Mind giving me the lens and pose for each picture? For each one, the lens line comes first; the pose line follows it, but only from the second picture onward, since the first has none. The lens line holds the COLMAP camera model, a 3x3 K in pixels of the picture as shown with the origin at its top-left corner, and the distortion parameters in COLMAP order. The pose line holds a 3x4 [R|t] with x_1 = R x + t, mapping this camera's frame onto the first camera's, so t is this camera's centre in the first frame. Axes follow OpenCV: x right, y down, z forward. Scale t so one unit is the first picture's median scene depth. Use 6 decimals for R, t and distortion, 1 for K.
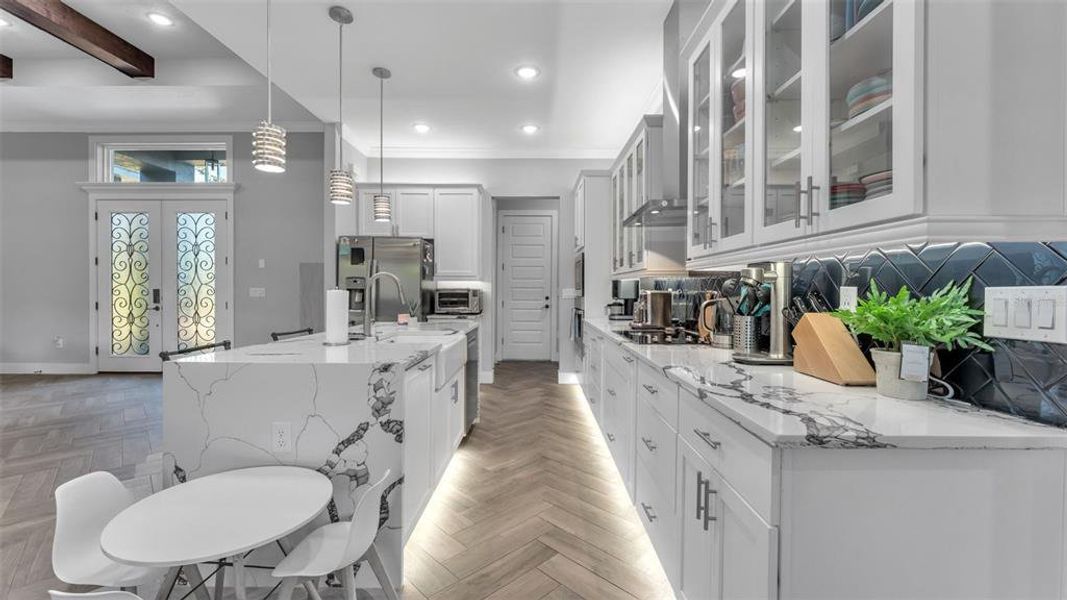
lens RADIAL K [[434.2, 0, 527.7], [0, 434.2, 293.7], [0, 0, 1]] dist [0.002598, 0.000963]
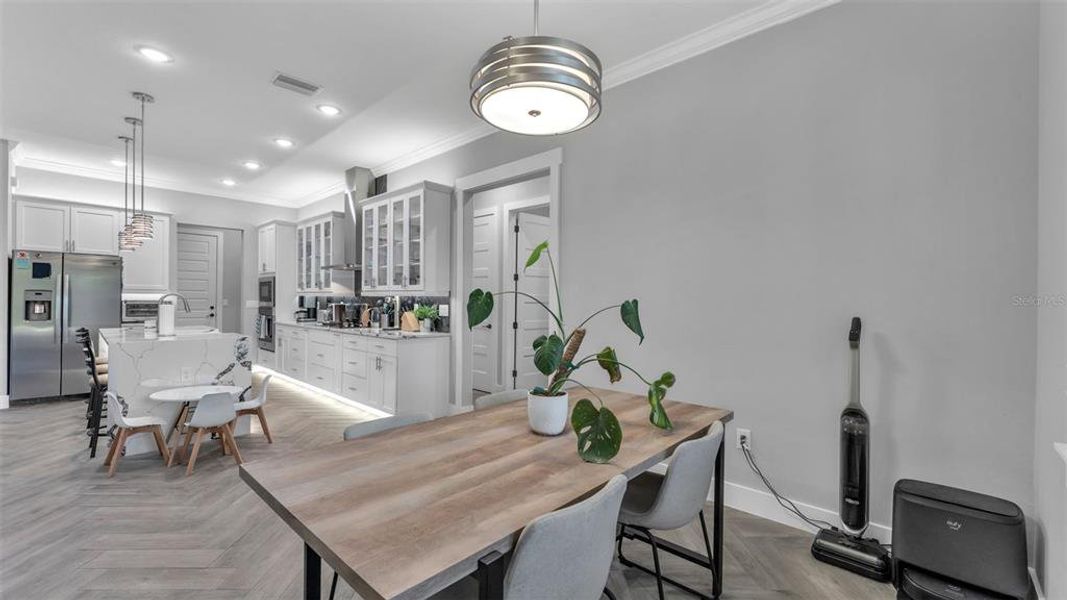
lens RADIAL K [[434.2, 0, 534.1], [0, 434.2, 302.3], [0, 0, 1]] dist [0.002598, 0.000963]
pose [[0.672617, -0.000271, 0.739991, -0.850935], [-0.001454, 0.999998, 0.001689, -0.026460], [-0.739990, -0.002212, 0.672614, -1.453596]]
